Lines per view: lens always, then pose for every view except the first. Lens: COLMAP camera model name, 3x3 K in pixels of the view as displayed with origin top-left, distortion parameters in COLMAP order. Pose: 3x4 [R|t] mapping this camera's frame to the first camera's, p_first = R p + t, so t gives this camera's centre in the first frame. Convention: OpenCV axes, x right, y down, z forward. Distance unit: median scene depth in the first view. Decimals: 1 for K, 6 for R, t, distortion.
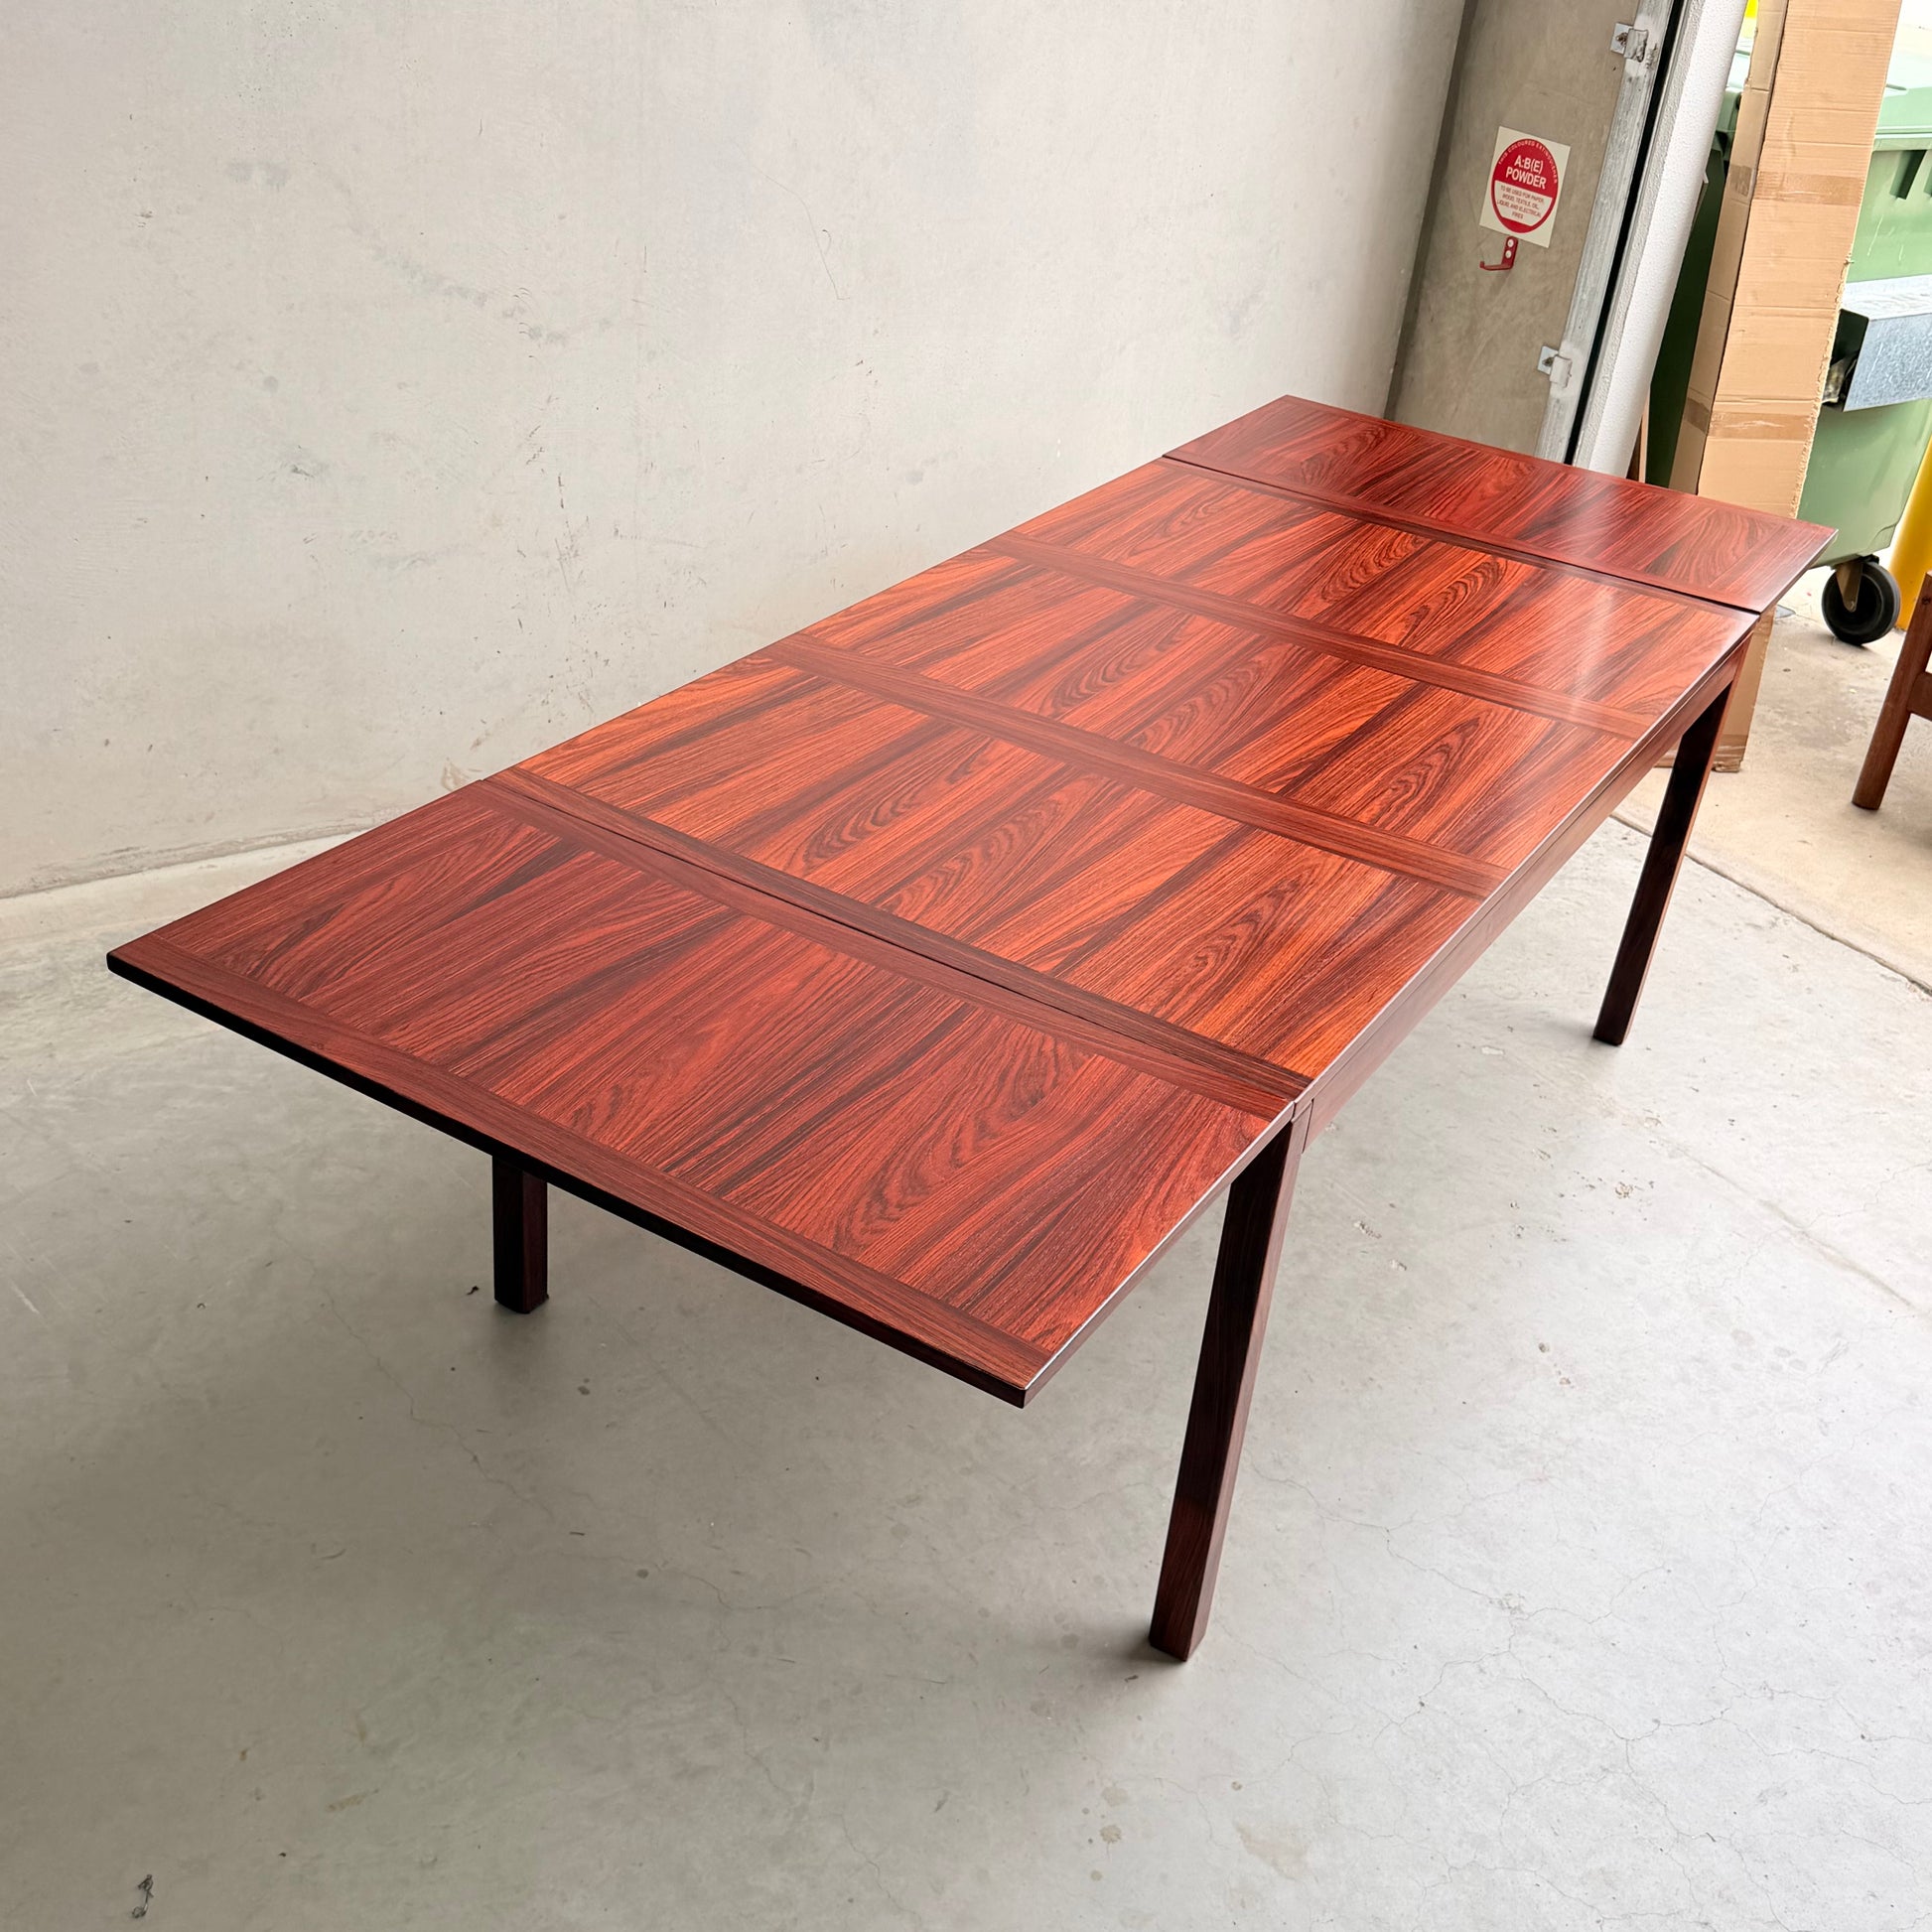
lens RADIAL K [[2193.5, 0, 973.9], [0, 2193.5, 966.7], [0, 0, 1]] dist [0.210446, -0.512288]
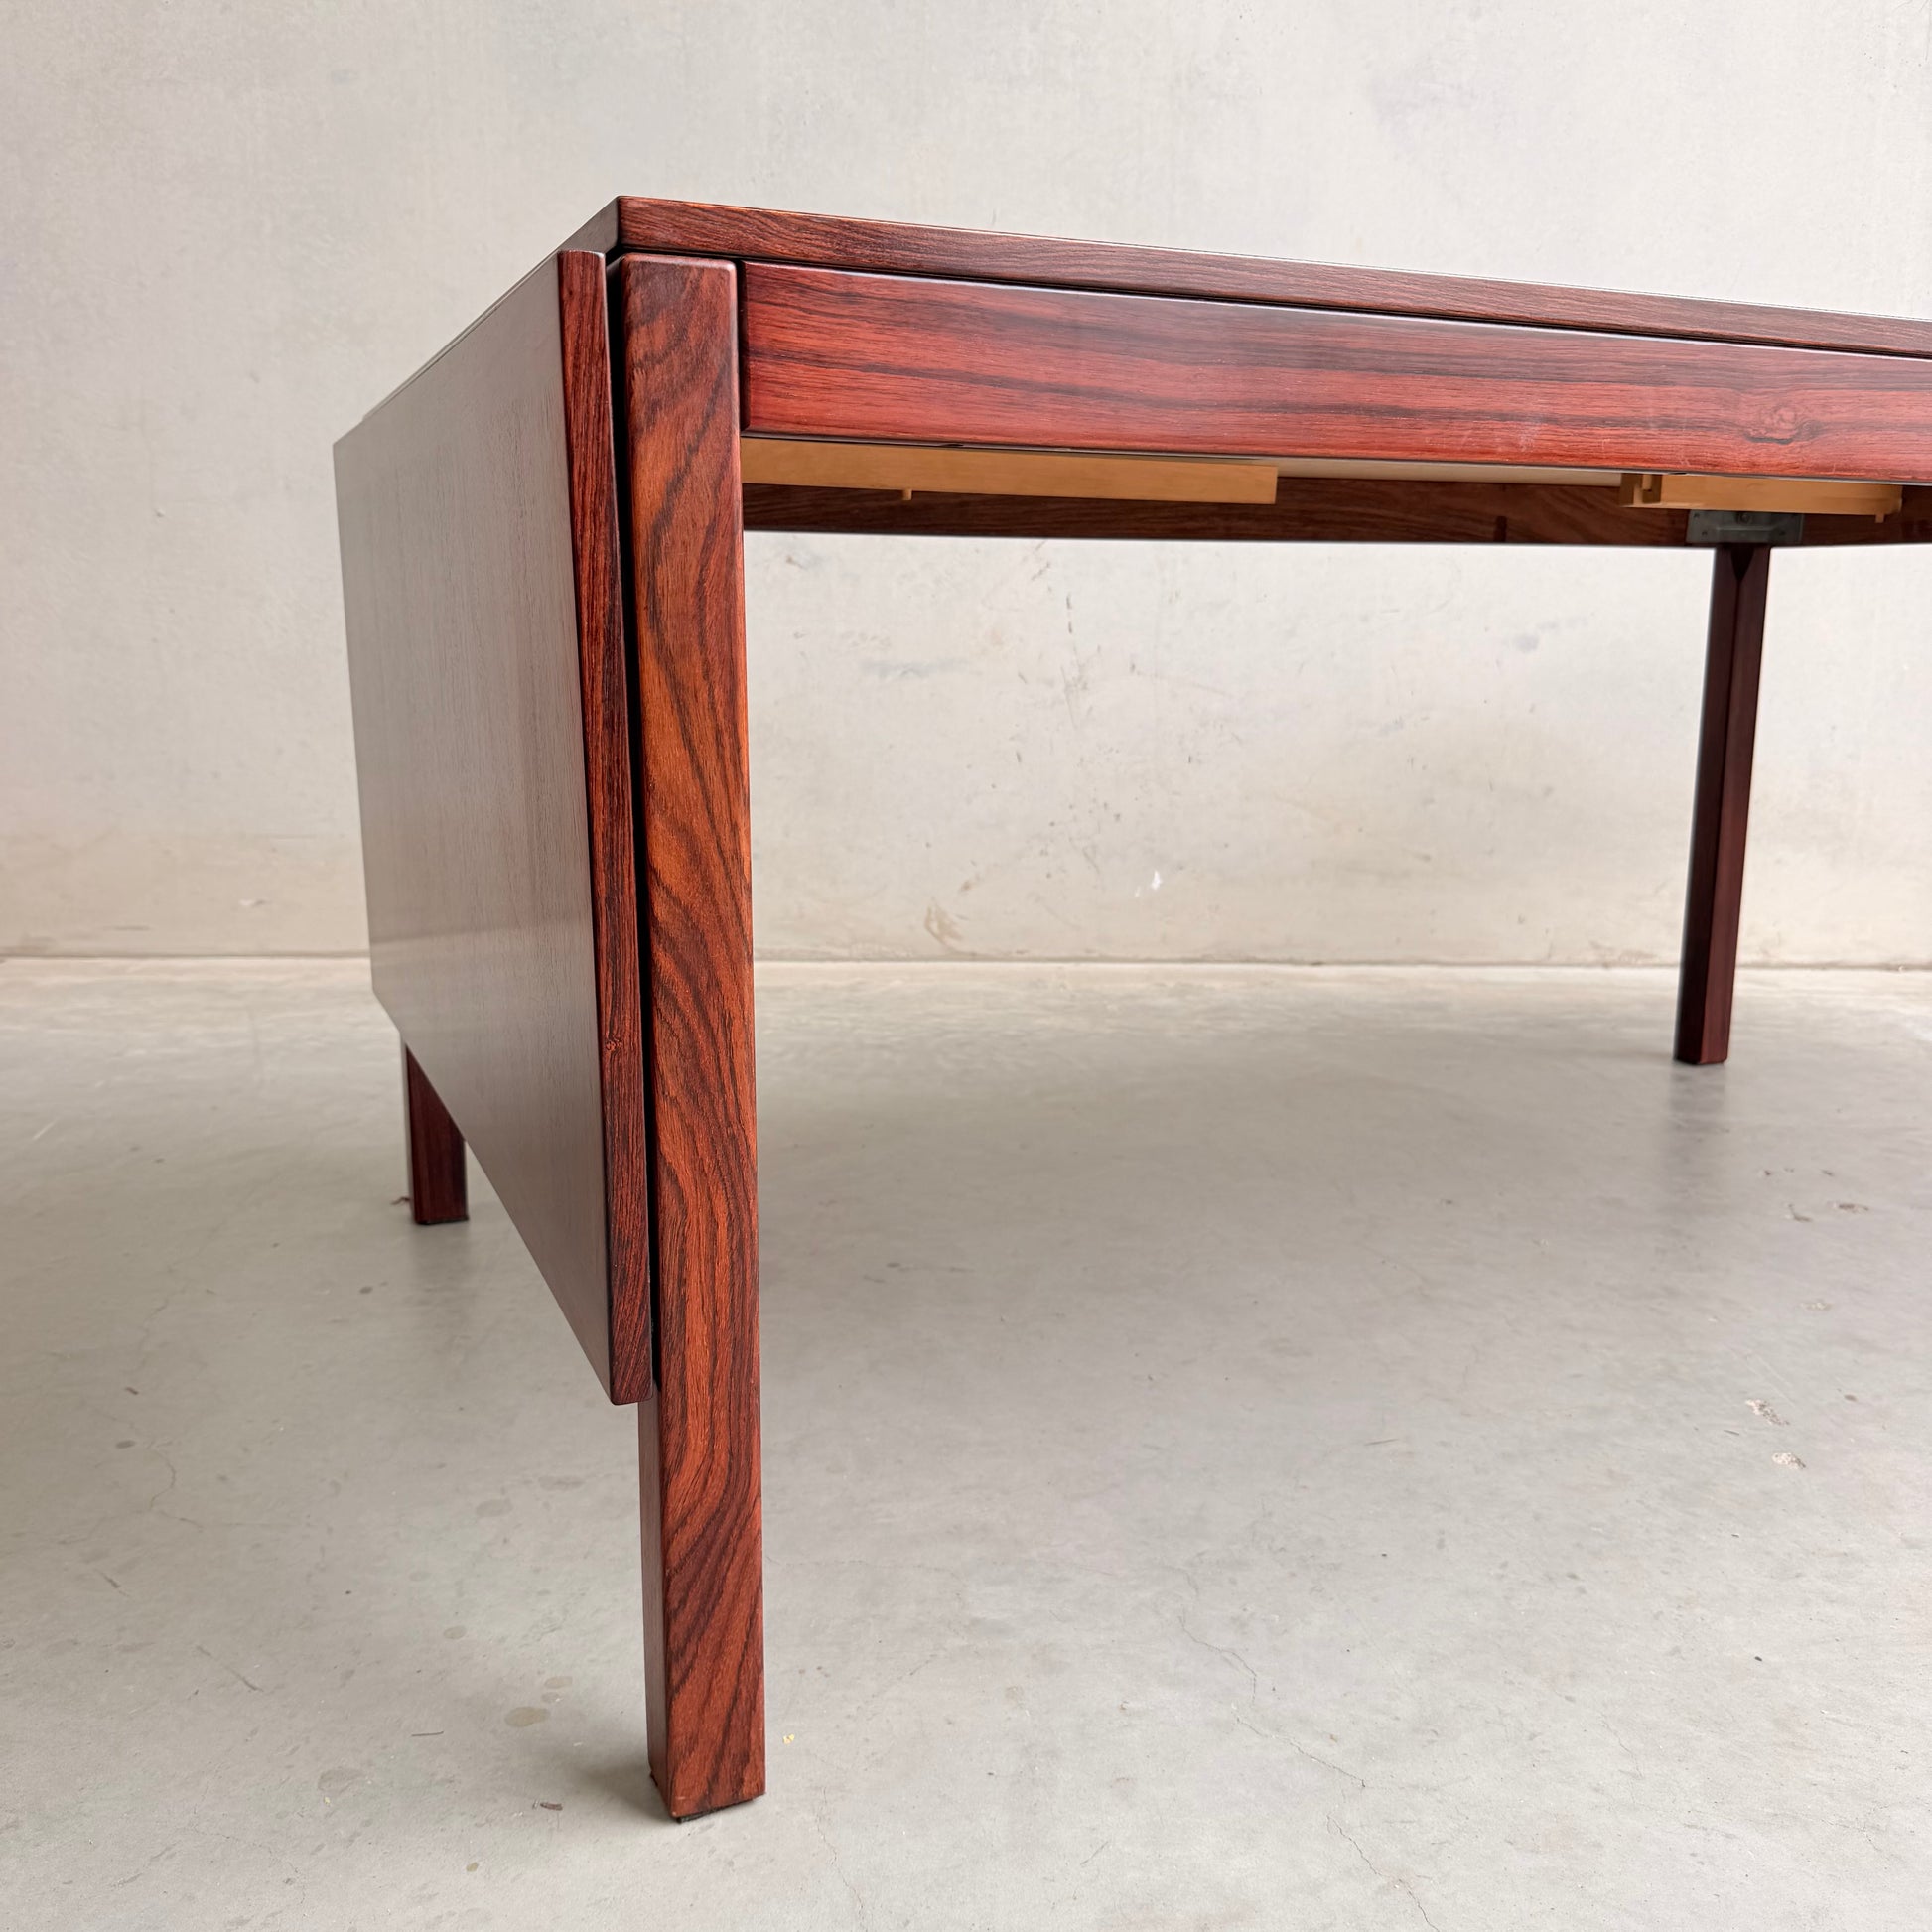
lens RADIAL K [[1809.7, 0, 954.9], [0, 1809.7, 969.5], [0, 0, 1]] dist [0.165751, -0.368164]
pose [[0.814691, 0.024779, -0.579366, 0.259241], [-0.232436, 0.929272, -0.287102, 0.182871], [0.531274, 0.368565, 0.762829, 0.509301]]
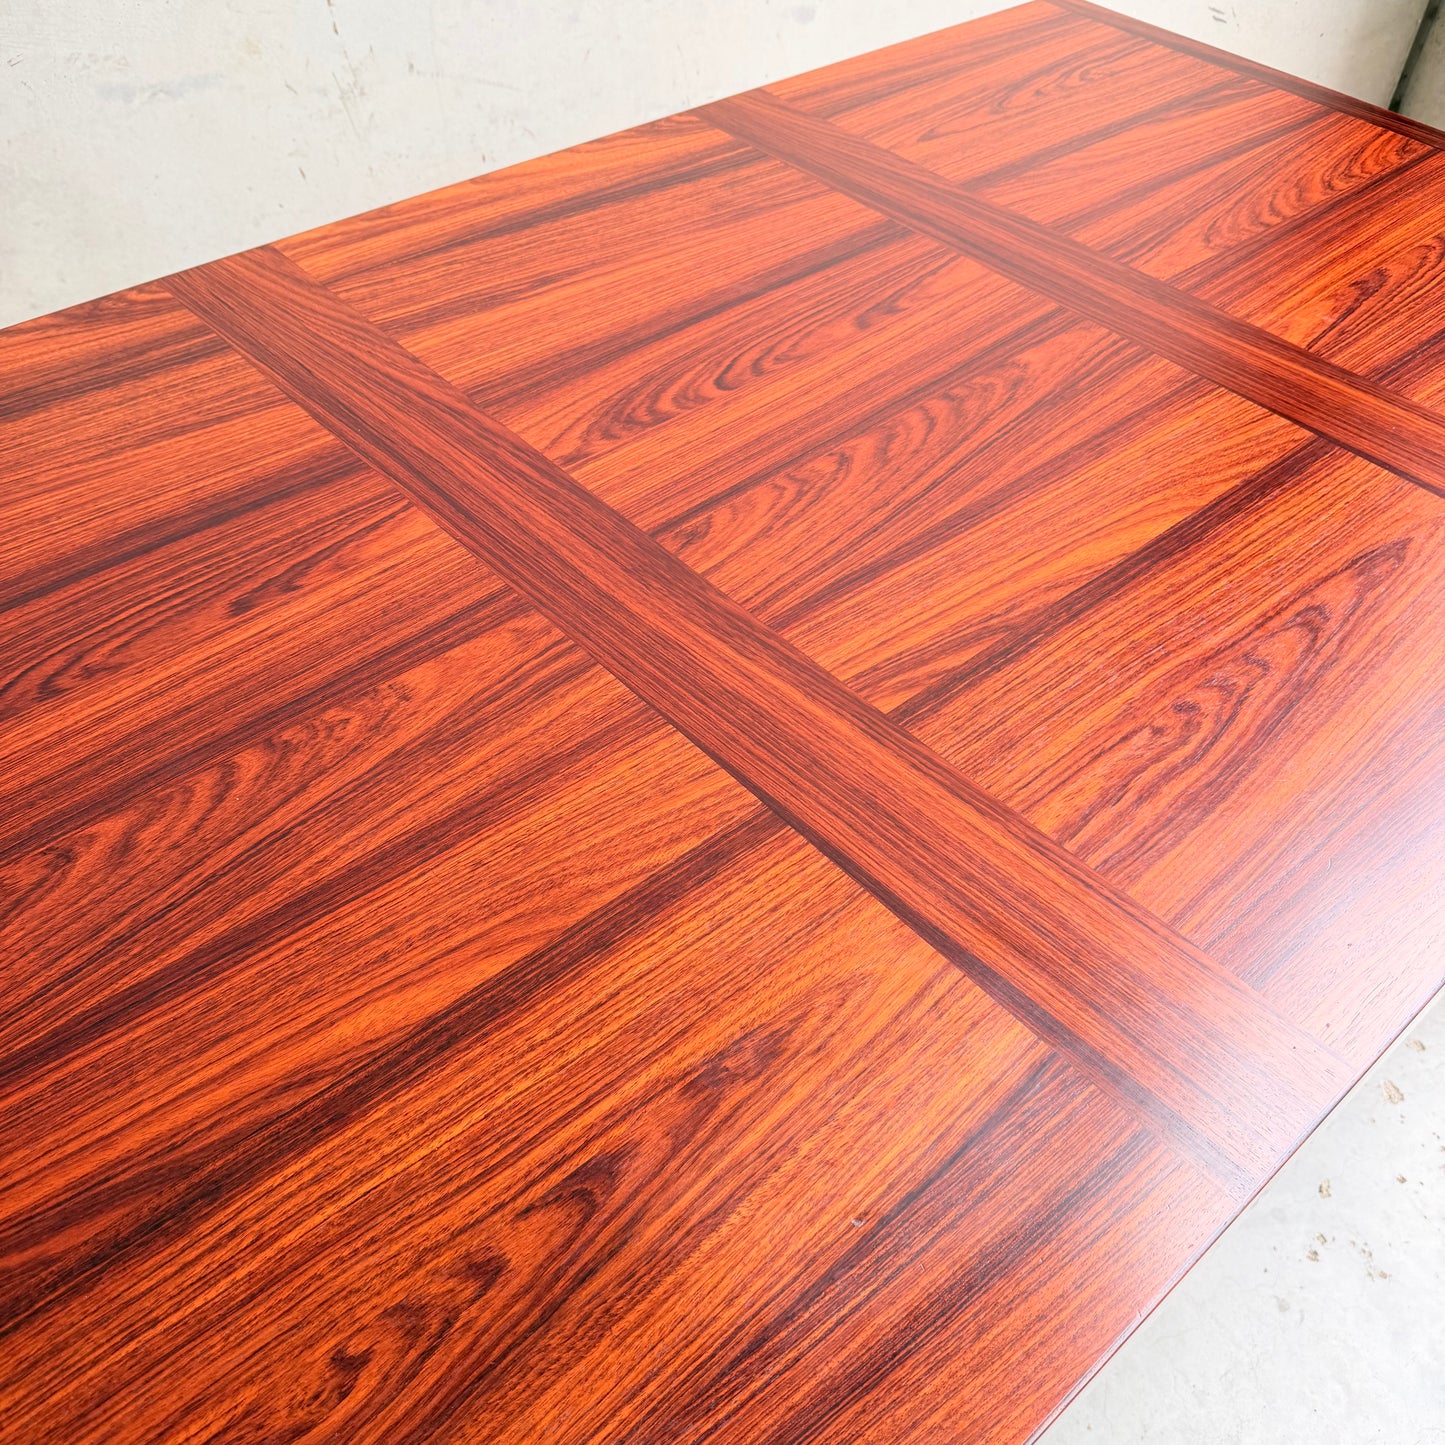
lens RADIAL K [[1353.5, 0, 714.2], [0, 1353.5, 725.2], [0, 0, 1]] dist [0.165751, -0.368164]
pose [[0.956939, 0.166066, -0.238098, 0.137850], [-0.103272, 0.961300, 0.255416, -0.118941], [0.271299, -0.219828, 0.937055, 0.570994]]
